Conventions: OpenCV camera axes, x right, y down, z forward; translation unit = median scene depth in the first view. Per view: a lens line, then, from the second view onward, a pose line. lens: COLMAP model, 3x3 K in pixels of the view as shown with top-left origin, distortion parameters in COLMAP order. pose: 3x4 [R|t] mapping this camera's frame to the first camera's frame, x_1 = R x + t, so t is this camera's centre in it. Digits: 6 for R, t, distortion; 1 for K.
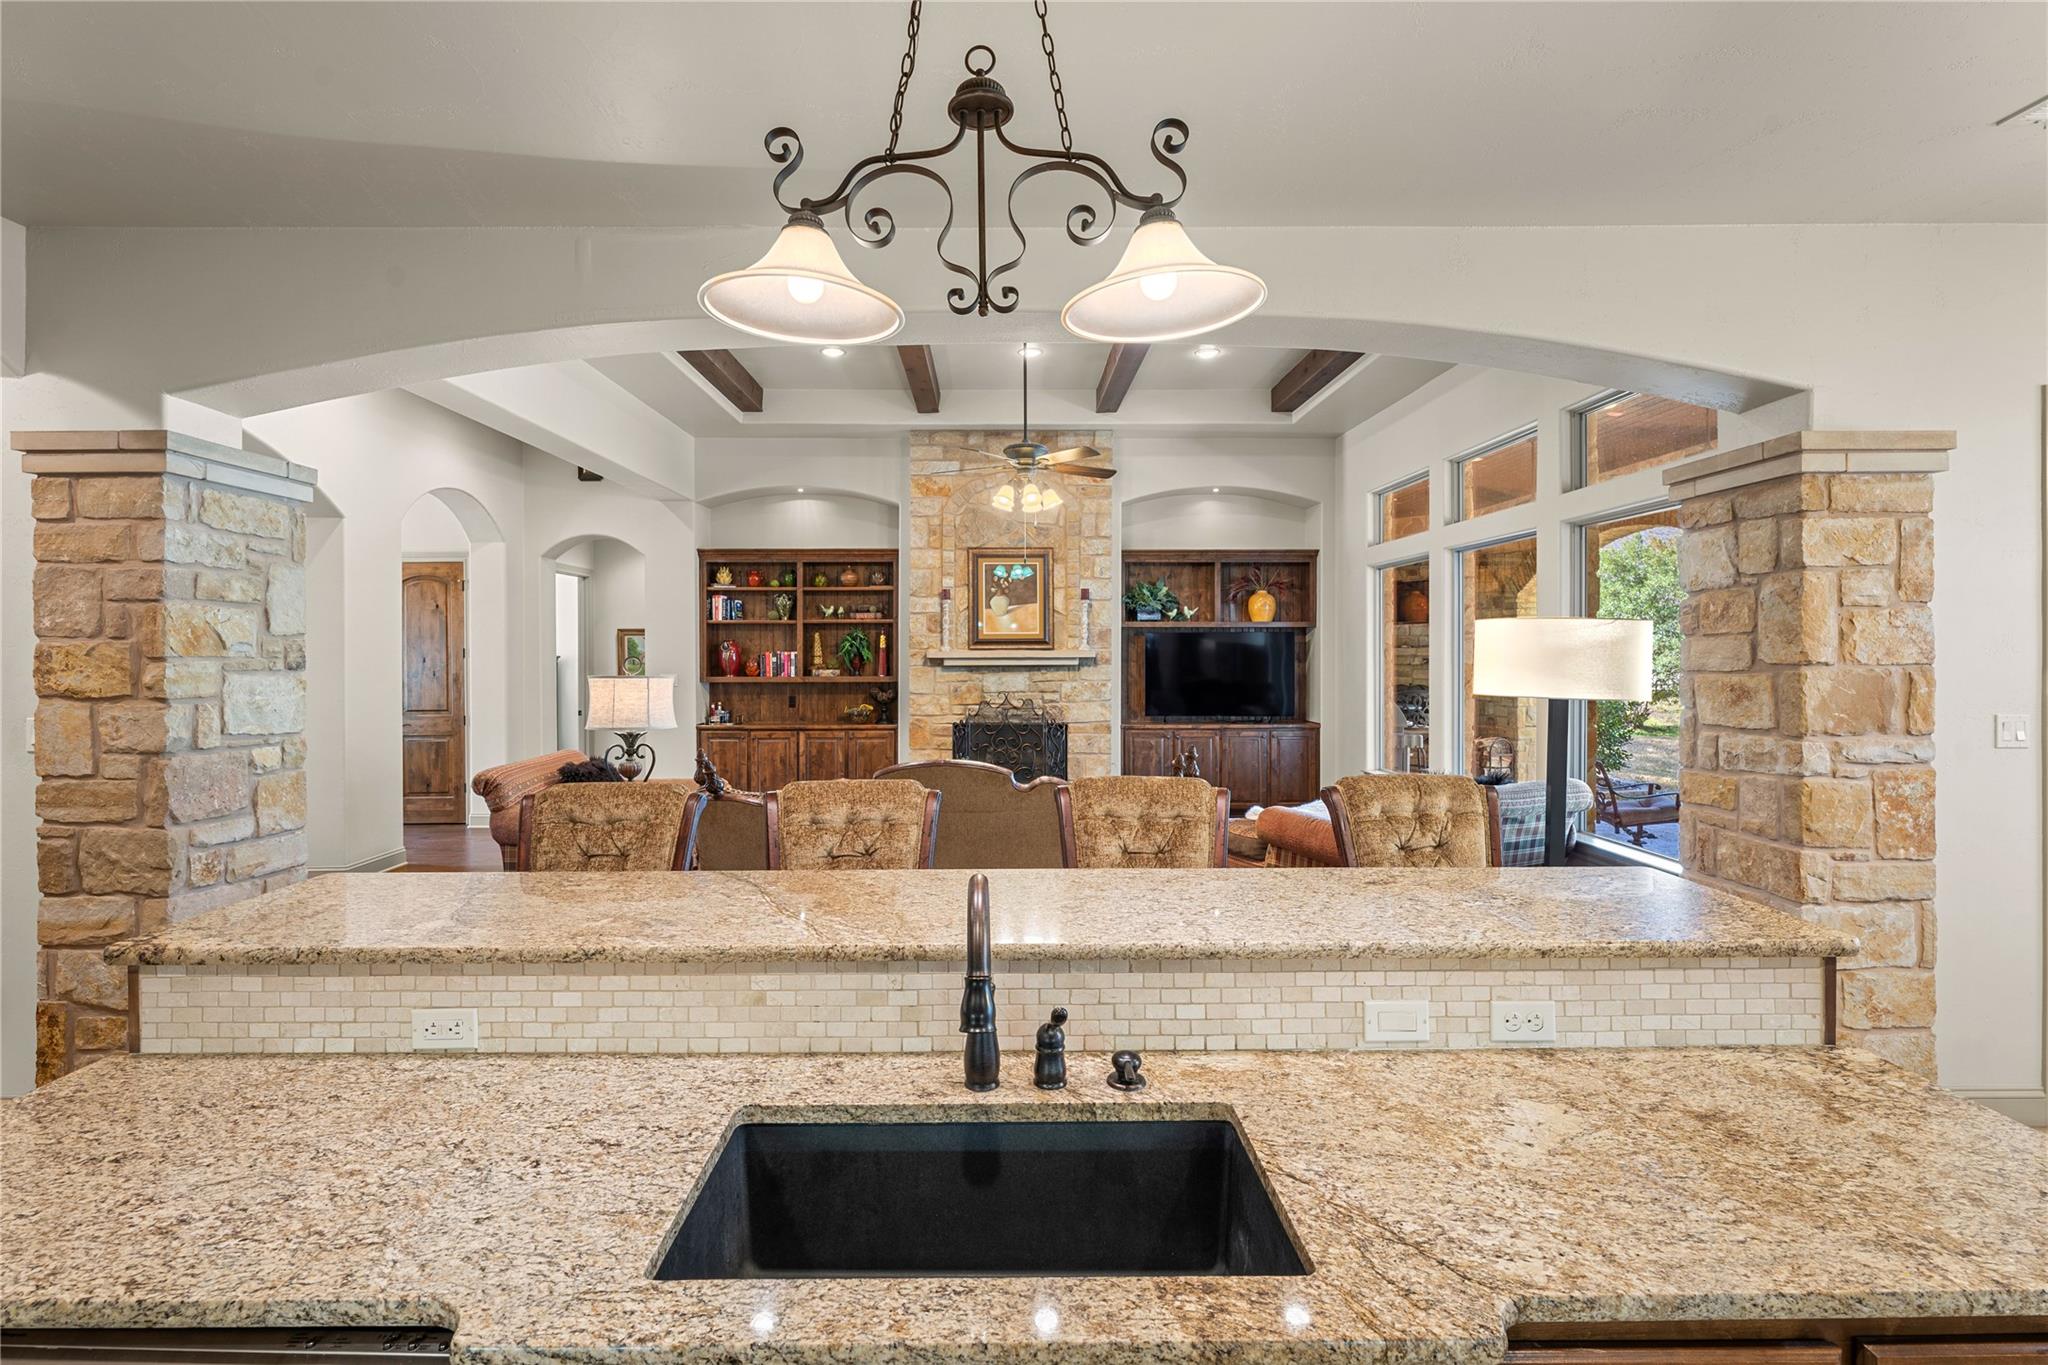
lens RADIAL K [[940.4, 0, 1009.9], [0, 940.4, 654.2], [0, 0, 1]] dist [-0.001513, 0.000057]
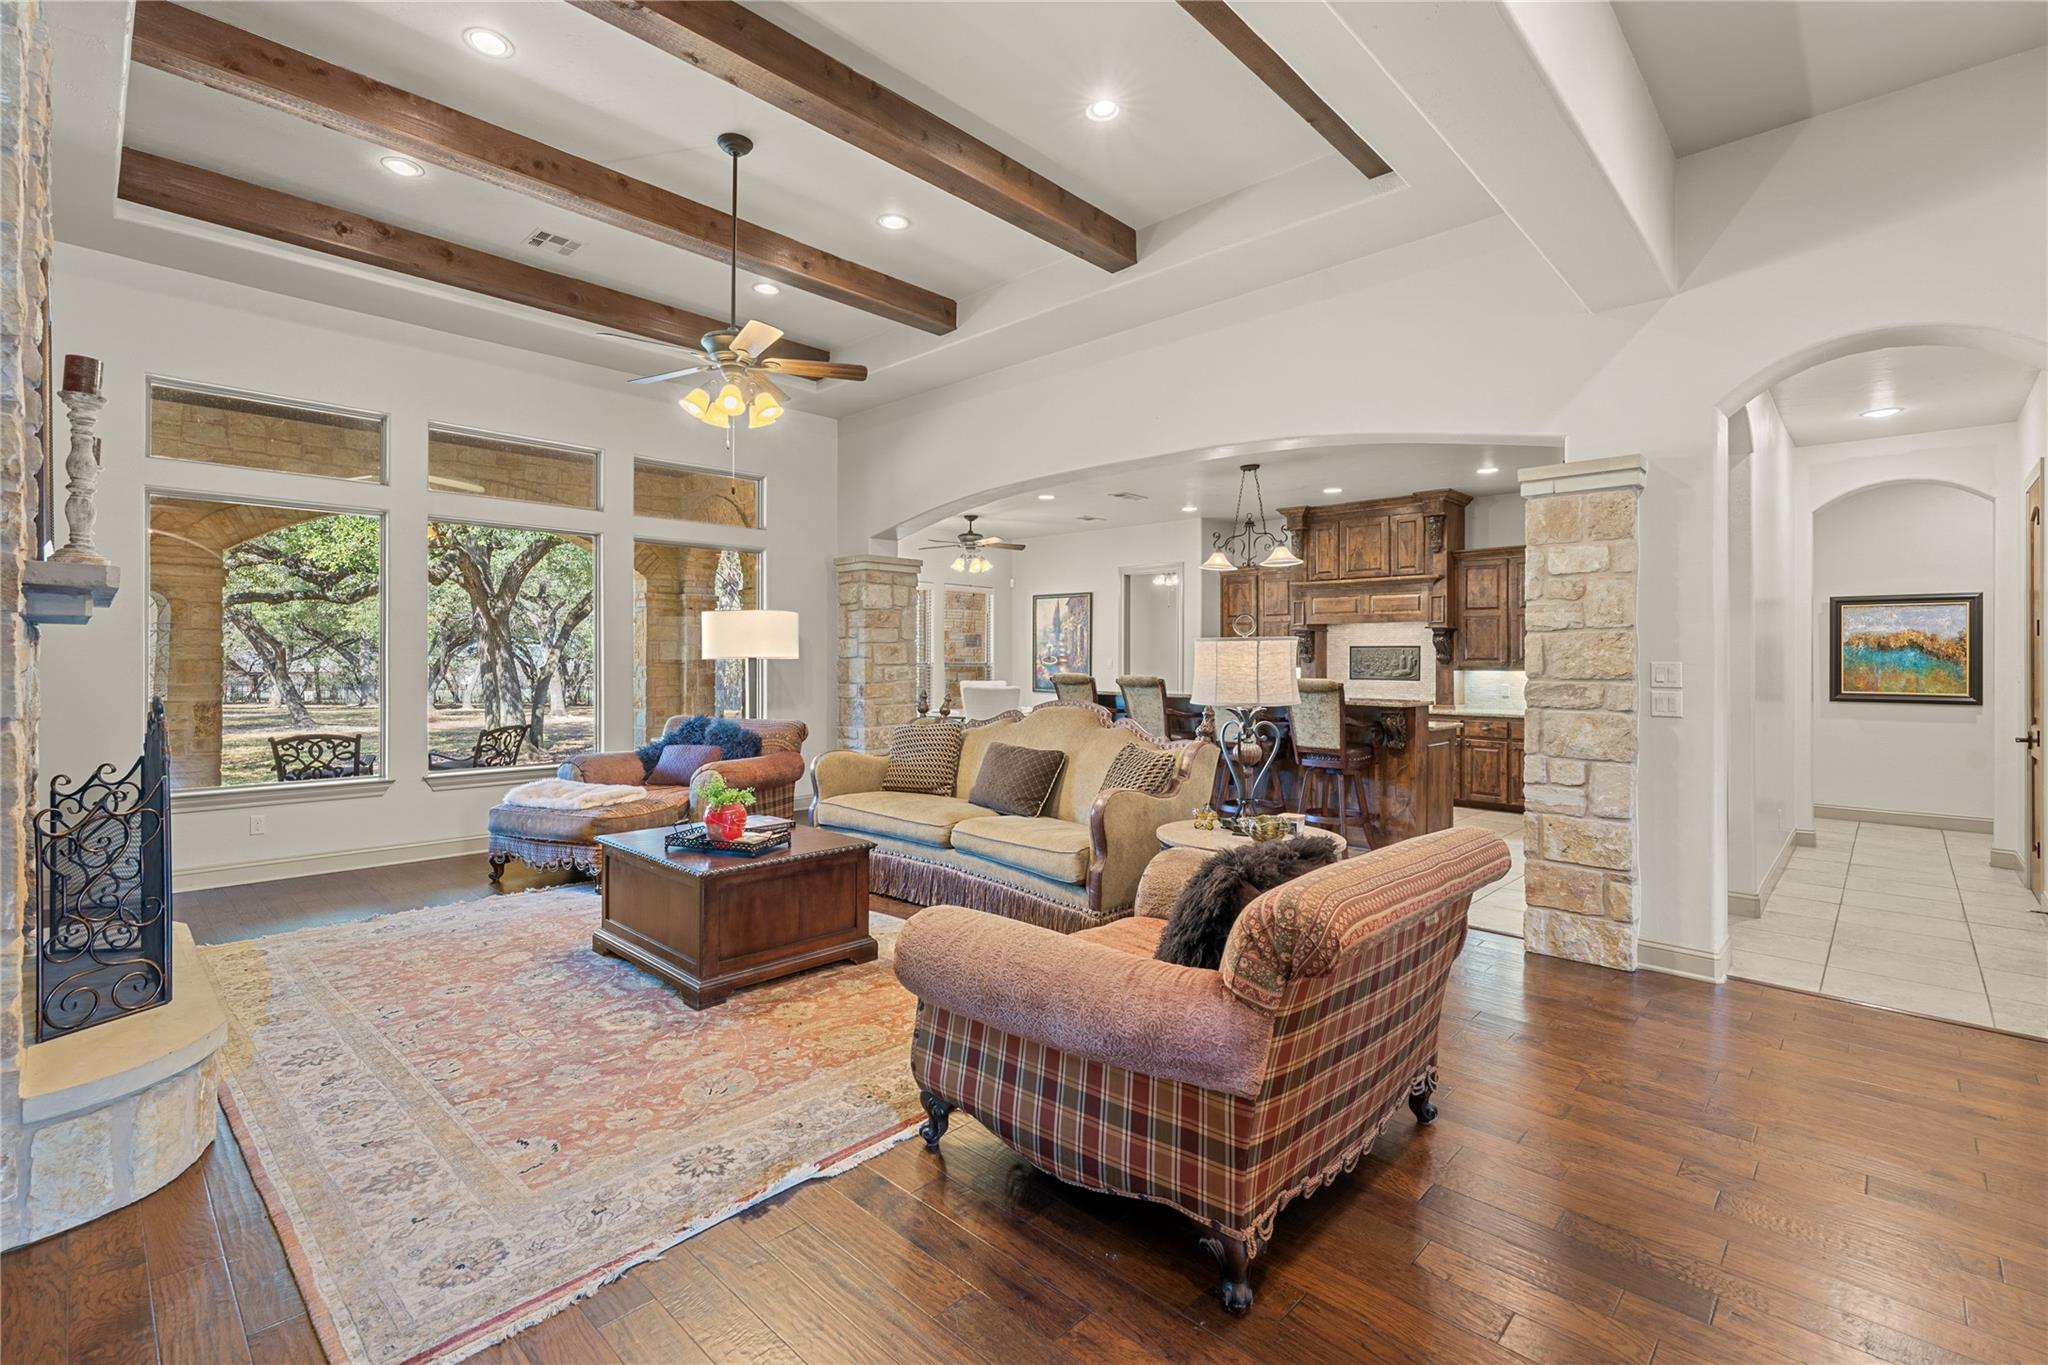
lens RADIAL K [[921.2, 0, 1017.7], [0, 921.2, 655.7], [0, 0, 1]] dist [-0.001962, -0.000367]
pose [[-0.715768, 0.000425, 0.698338, -1.308995], [-0.001774, 0.999995, -0.002427, 0.063893], [-0.698335, -0.002976, -0.715764, 2.710152]]
